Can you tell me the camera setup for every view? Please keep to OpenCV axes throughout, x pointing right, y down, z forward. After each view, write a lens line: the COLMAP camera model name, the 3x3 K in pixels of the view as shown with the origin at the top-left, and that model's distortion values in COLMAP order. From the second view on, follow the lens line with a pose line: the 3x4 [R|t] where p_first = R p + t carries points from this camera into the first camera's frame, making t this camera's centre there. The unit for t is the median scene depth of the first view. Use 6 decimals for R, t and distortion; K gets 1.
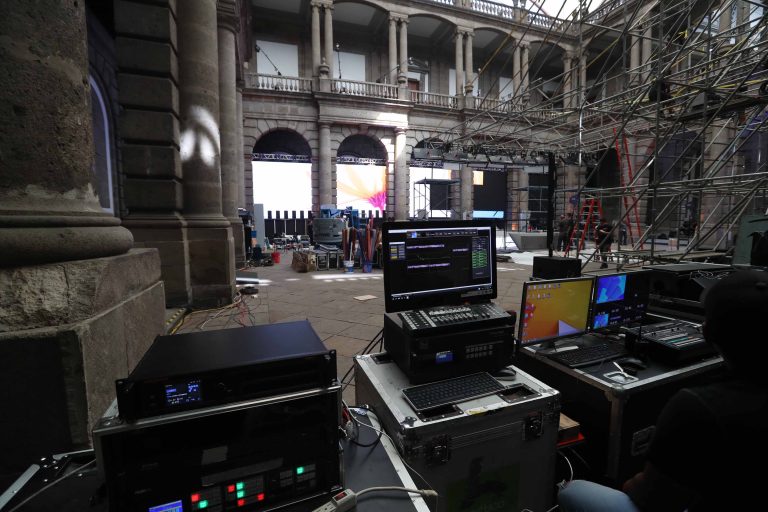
lens RADIAL K [[345.3, 0, 384.0], [0, 345.3, 256.0], [0, 0, 1]] dist [0.000662, 0.000233]
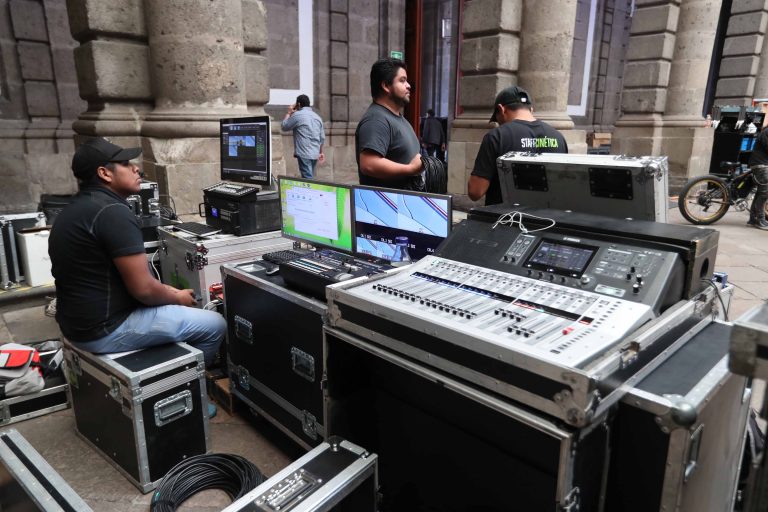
lens RADIAL K [[520.7, 0, 384.0], [0, 520.7, 256.0], [0, 0, 1]] dist [0.001612, -0.000017]
pose [[0.393272, 0.230429, -0.890079, 0.149313], [-0.094264, 0.973088, 0.210269, -0.003700], [0.914577, 0.001210, 0.404409, 0.045860]]
